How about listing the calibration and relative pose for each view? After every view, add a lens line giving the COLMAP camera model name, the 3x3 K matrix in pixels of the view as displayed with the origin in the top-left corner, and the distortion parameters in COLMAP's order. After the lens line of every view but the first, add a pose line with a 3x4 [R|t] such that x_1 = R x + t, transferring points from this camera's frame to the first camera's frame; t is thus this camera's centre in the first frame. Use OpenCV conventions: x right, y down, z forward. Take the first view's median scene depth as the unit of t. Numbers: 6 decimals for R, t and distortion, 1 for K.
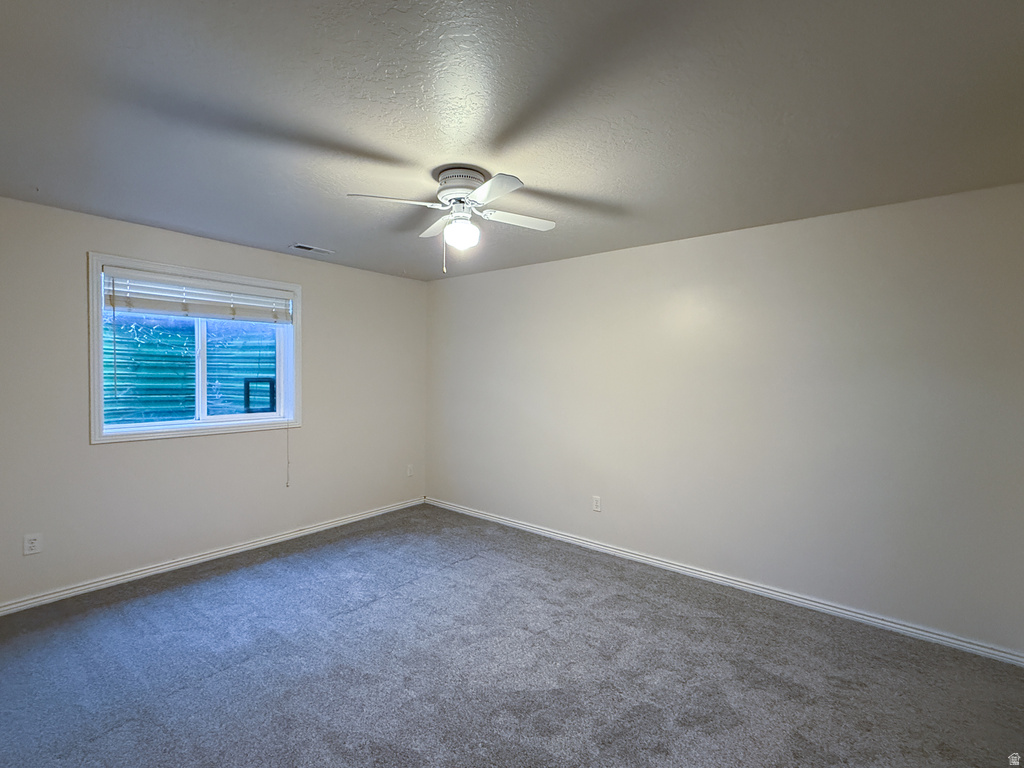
lens RADIAL K [[474.9, 0, 514.0], [0, 474.9, 382.6], [0, 0, 1]] dist [0.001878, 0.000368]
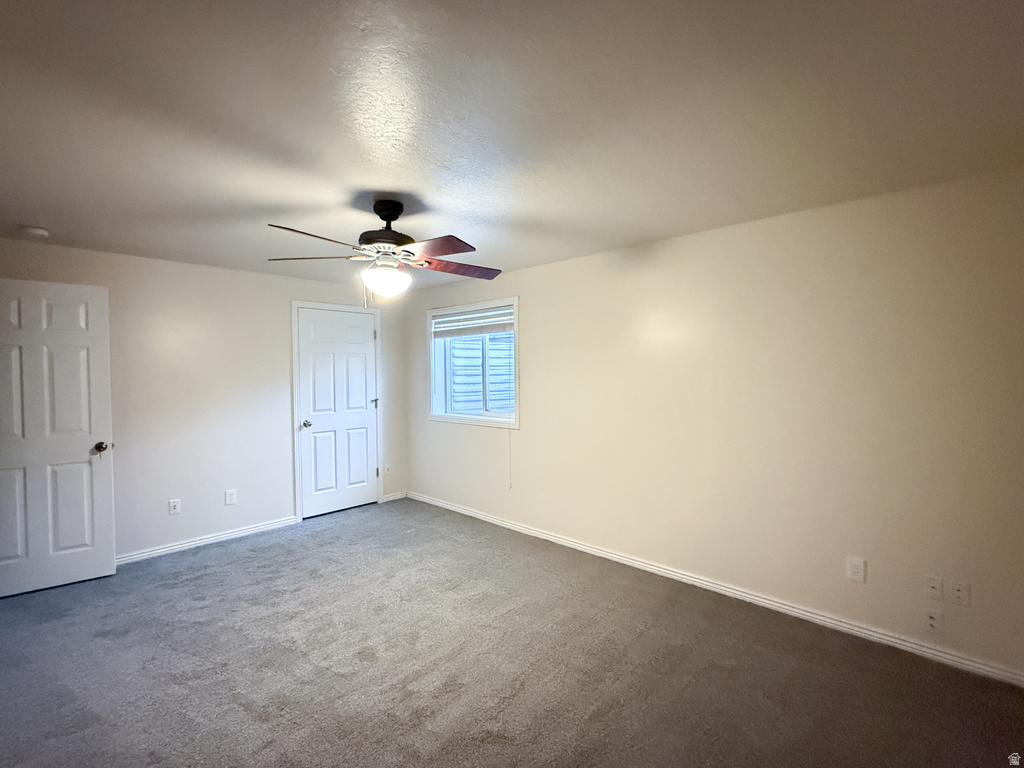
lens RADIAL K [[474.9, 0, 509.7], [0, 474.9, 382.1], [0, 0, 1]] dist [0.001878, 0.000368]
pose [[0.988231, -0.017029, -0.152019, 0.247861], [0.010337, 0.998947, -0.044701, 0.023482], [0.152620, 0.042603, 0.987366, -0.147580]]
